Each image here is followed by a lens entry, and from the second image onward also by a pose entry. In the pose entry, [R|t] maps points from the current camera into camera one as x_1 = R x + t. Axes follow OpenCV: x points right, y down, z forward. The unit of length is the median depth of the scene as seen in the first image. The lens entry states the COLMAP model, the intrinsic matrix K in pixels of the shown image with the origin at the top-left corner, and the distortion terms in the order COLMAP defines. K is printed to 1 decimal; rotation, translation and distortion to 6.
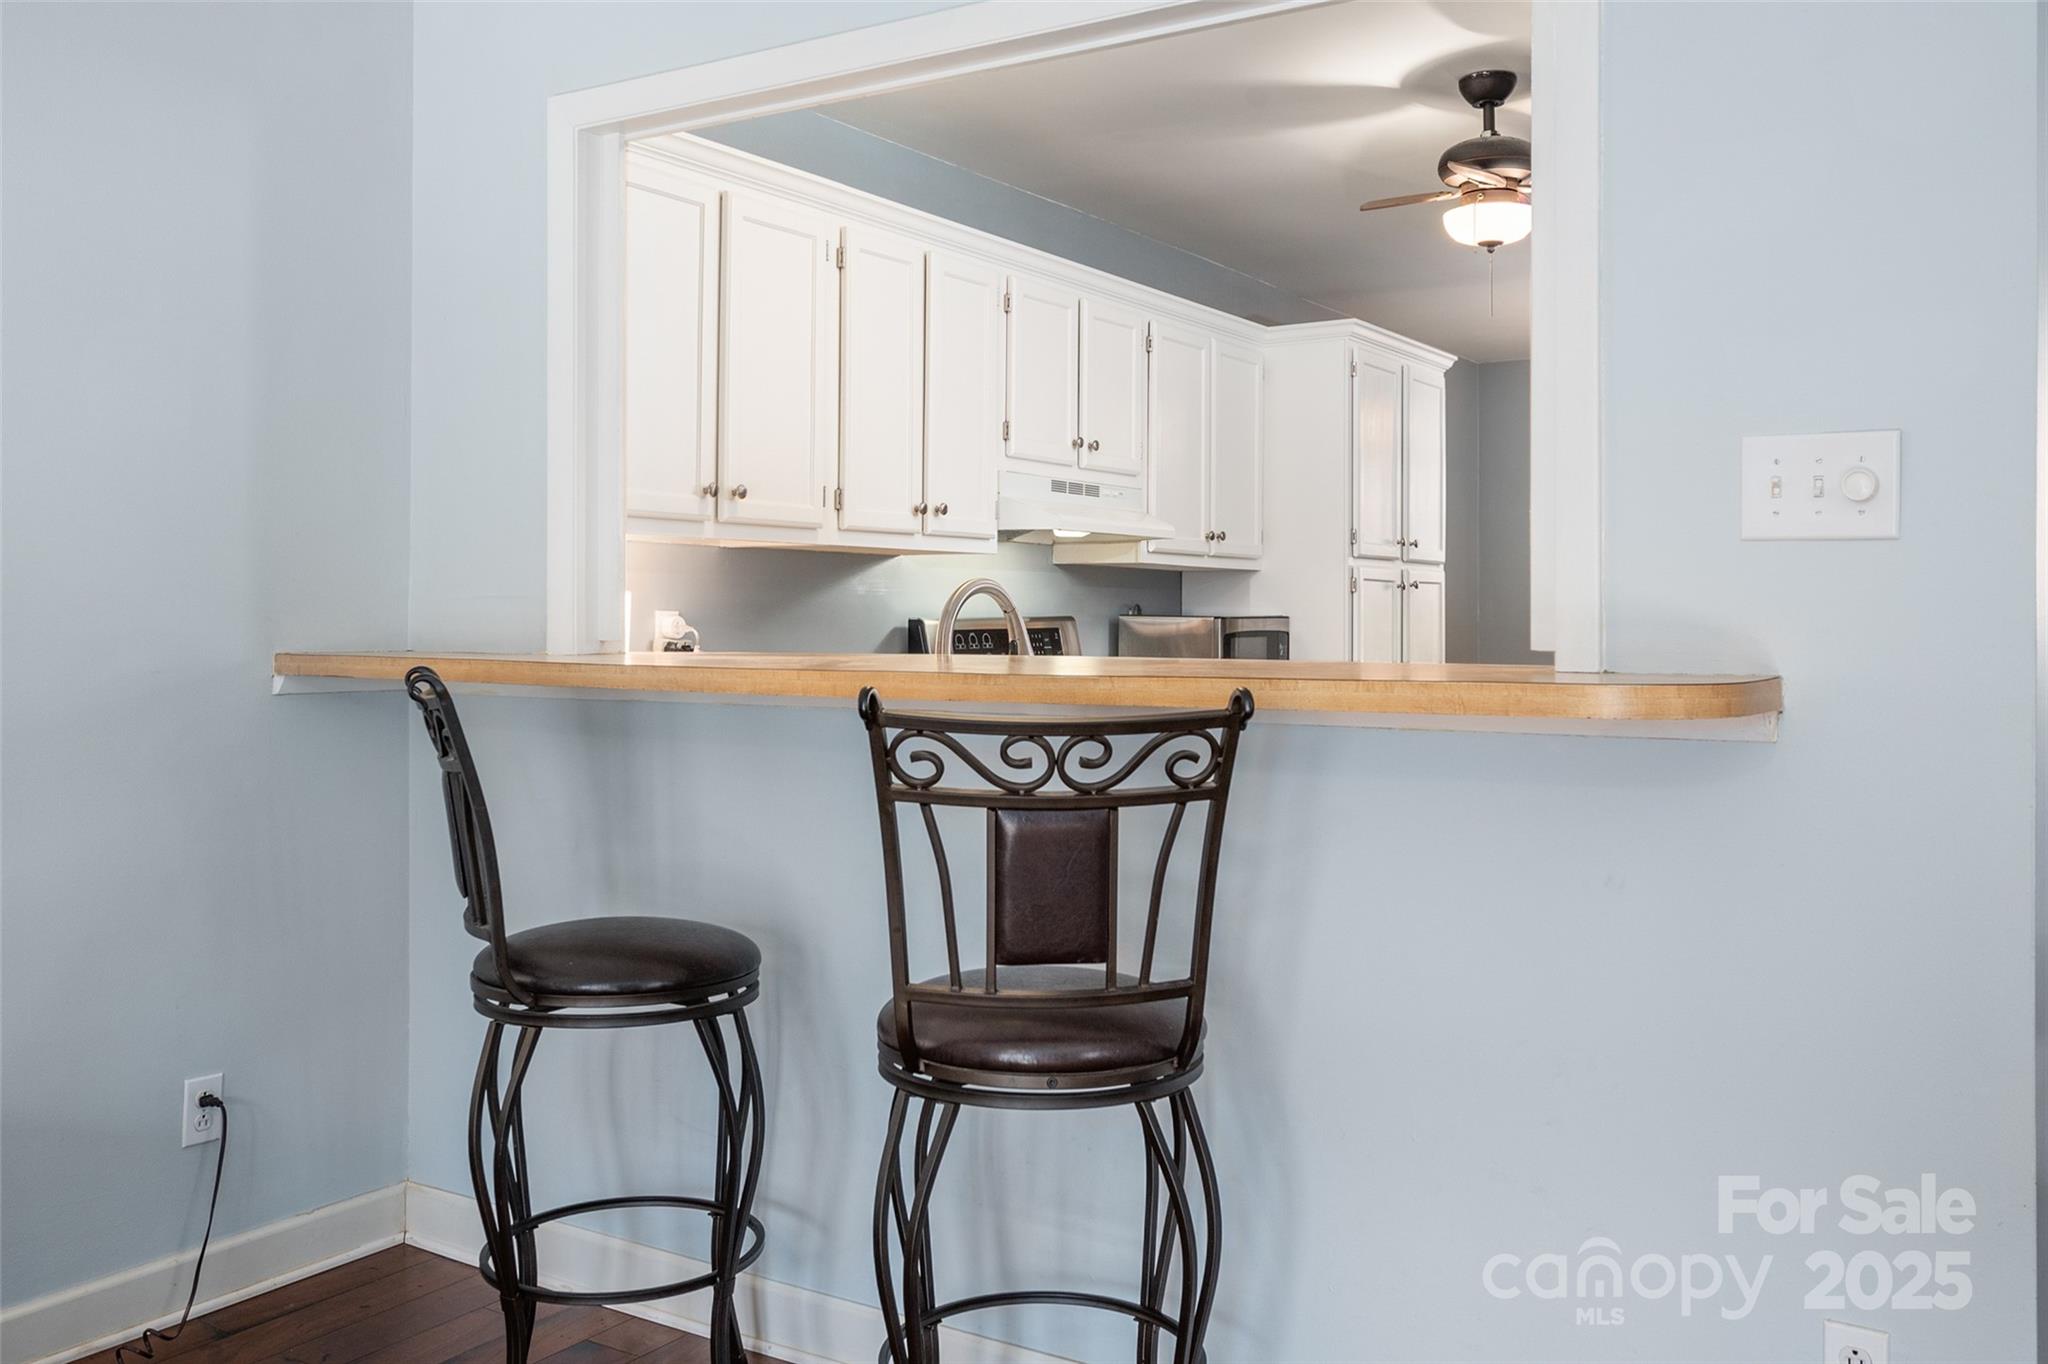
lens RADIAL K [[1753.9, 0, 1024.0], [0, 1753.9, 682.0], [0, 0, 1]] dist [-0.000823, 0.000112]
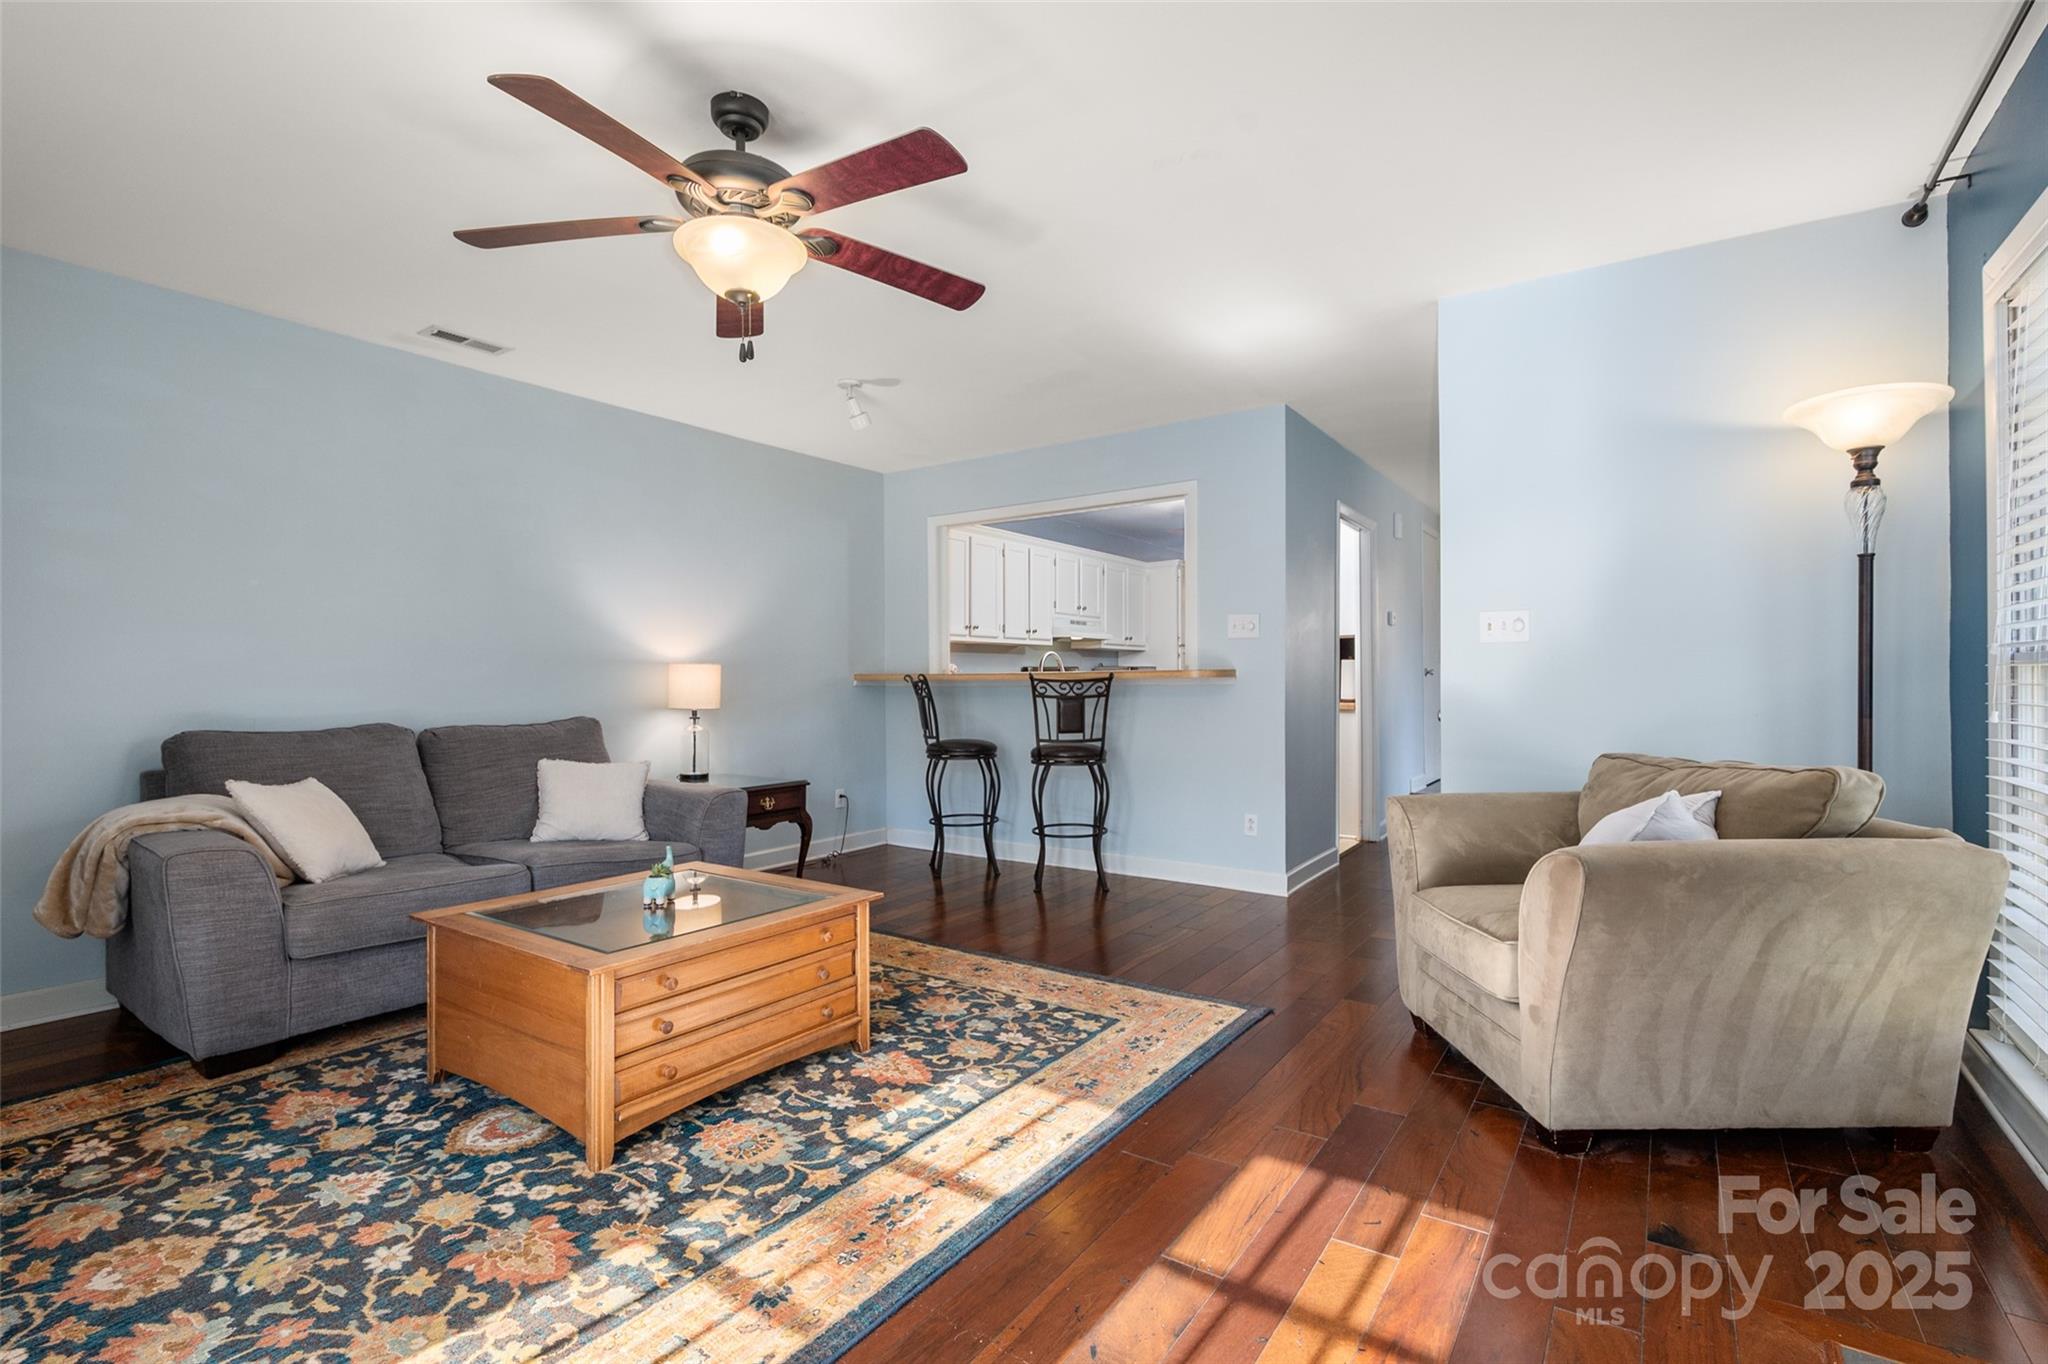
lens RADIAL K [[934.3, 0, 1046.4], [0, 934.3, 679.1], [0, 0, 1]] dist [0.000885, -0.000031]
pose [[0.999867, -0.011059, -0.012011, -0.016444], [0.010574, 0.999155, -0.039718, 0.110835], [0.012440, 0.039586, 0.999139, -1.364685]]
